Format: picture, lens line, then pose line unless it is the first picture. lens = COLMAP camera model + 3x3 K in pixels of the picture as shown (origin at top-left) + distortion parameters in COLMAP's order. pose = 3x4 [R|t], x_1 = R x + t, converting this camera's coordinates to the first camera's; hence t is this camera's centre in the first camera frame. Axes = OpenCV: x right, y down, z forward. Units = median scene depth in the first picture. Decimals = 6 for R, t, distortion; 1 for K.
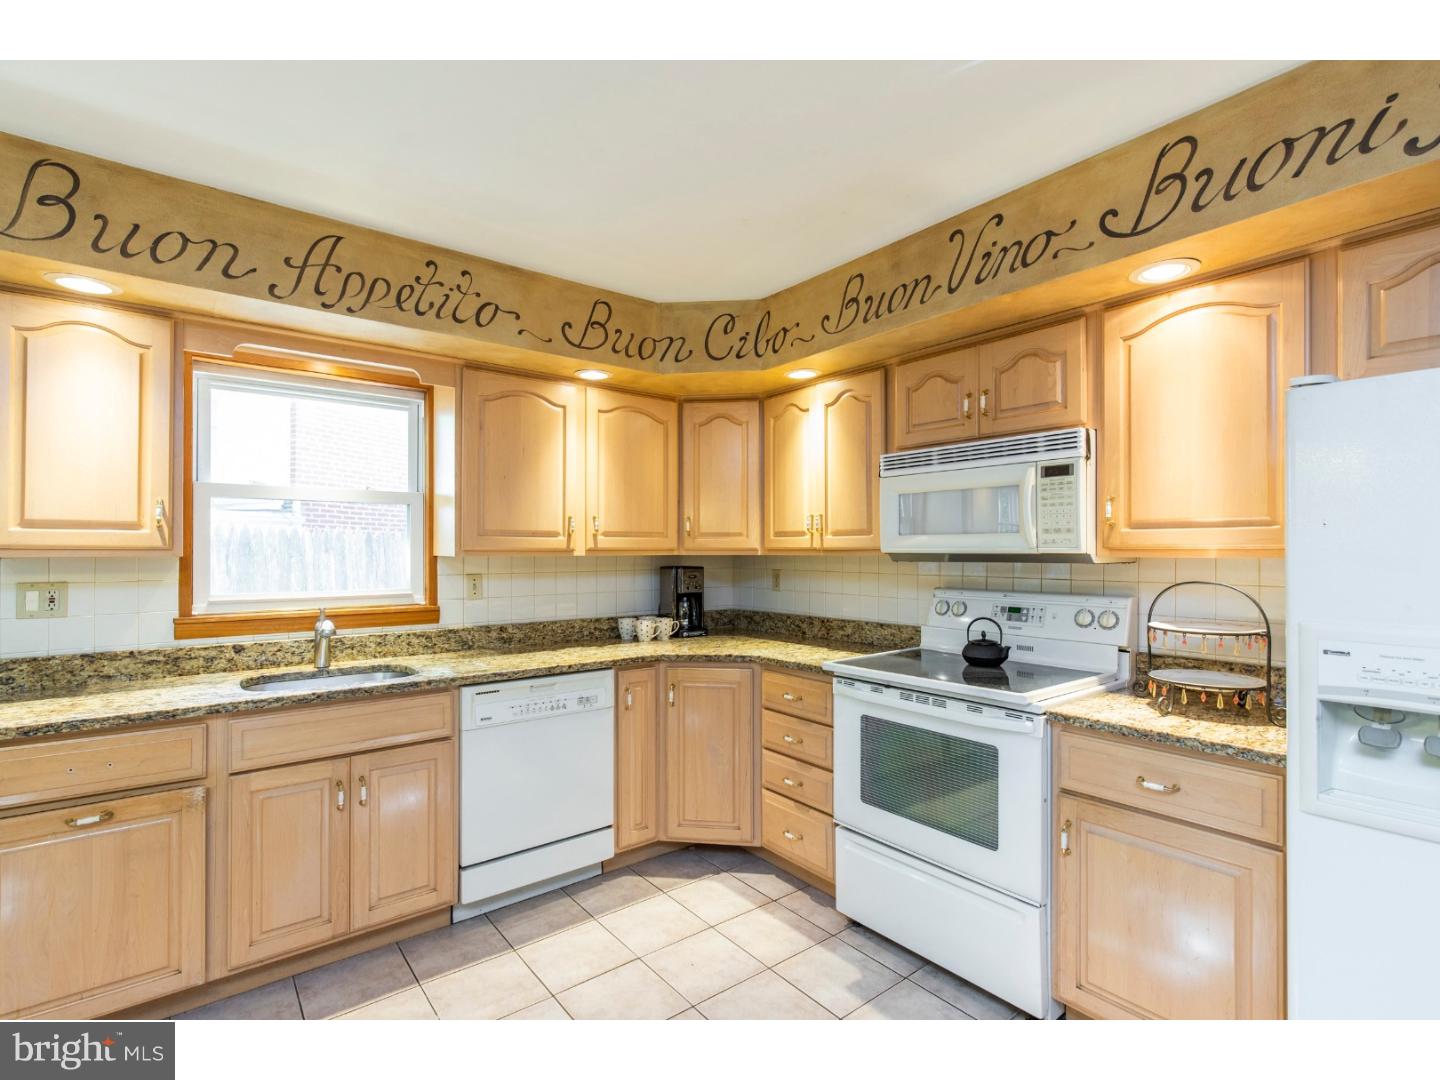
lens RADIAL K [[680.6, 0, 718.3], [0, 680.6, 545.2], [0, 0, 1]] dist [0.003143, -0.000278]
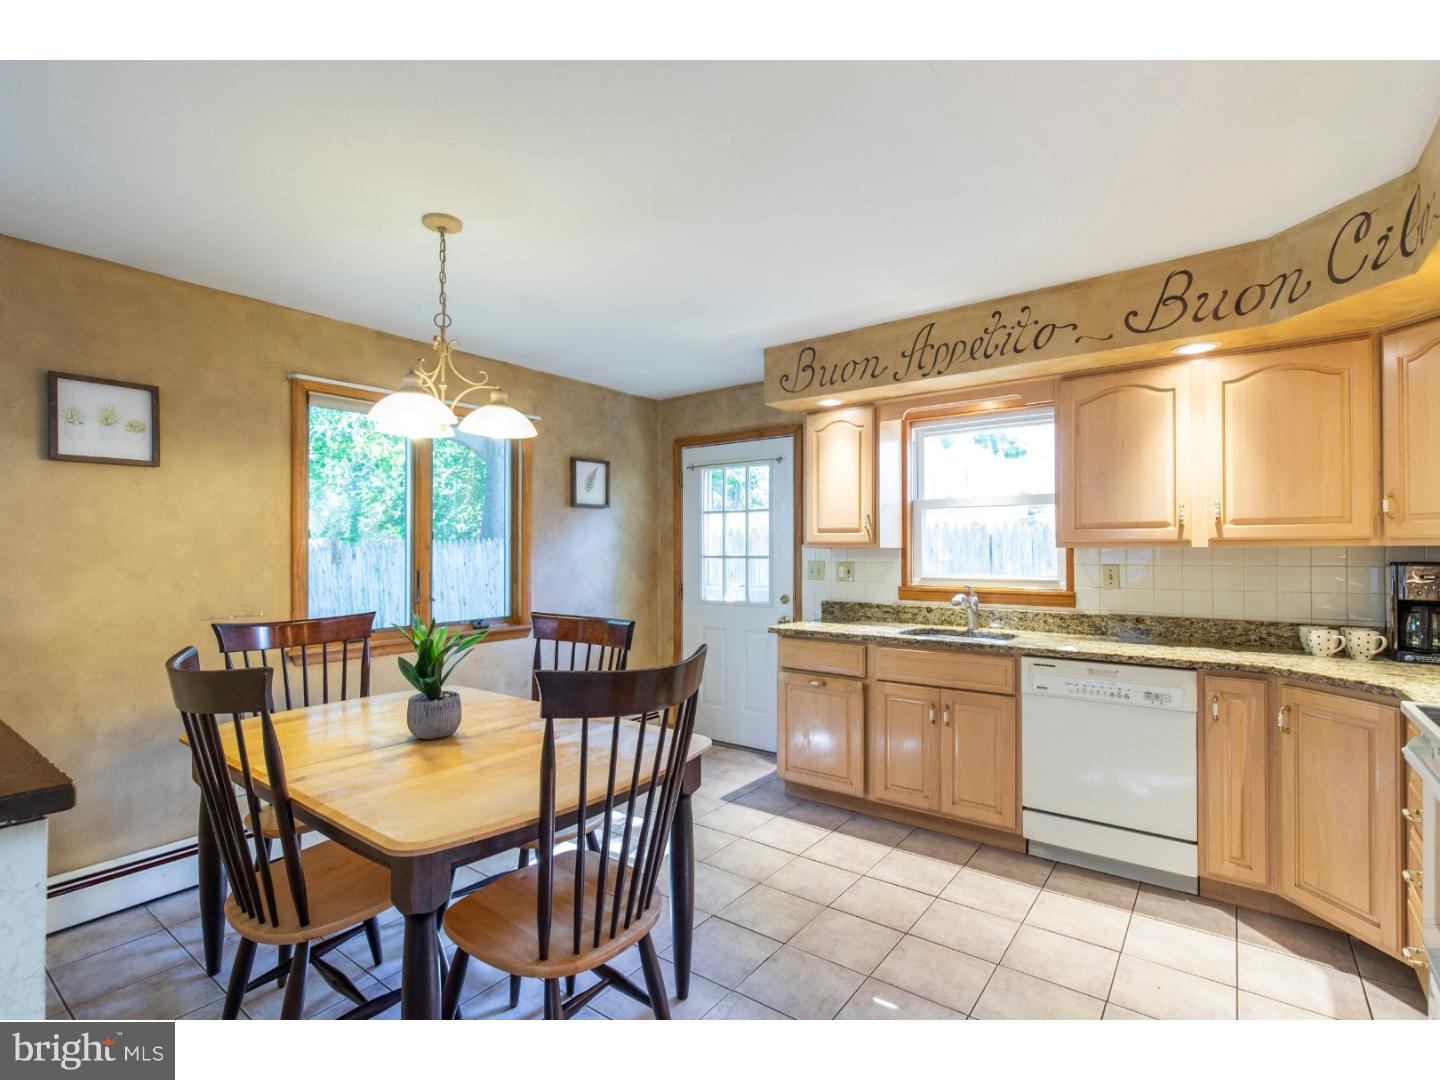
lens RADIAL K [[680.6, 0, 718.3], [0, 680.6, 545.2], [0, 0, 1]] dist [0.003143, -0.000278]
pose [[0.261922, -0.007057, -0.965063, 0.573410], [0.011939, 0.999920, -0.004072, 0.010155], [0.965015, -0.010455, 0.261985, 0.153341]]
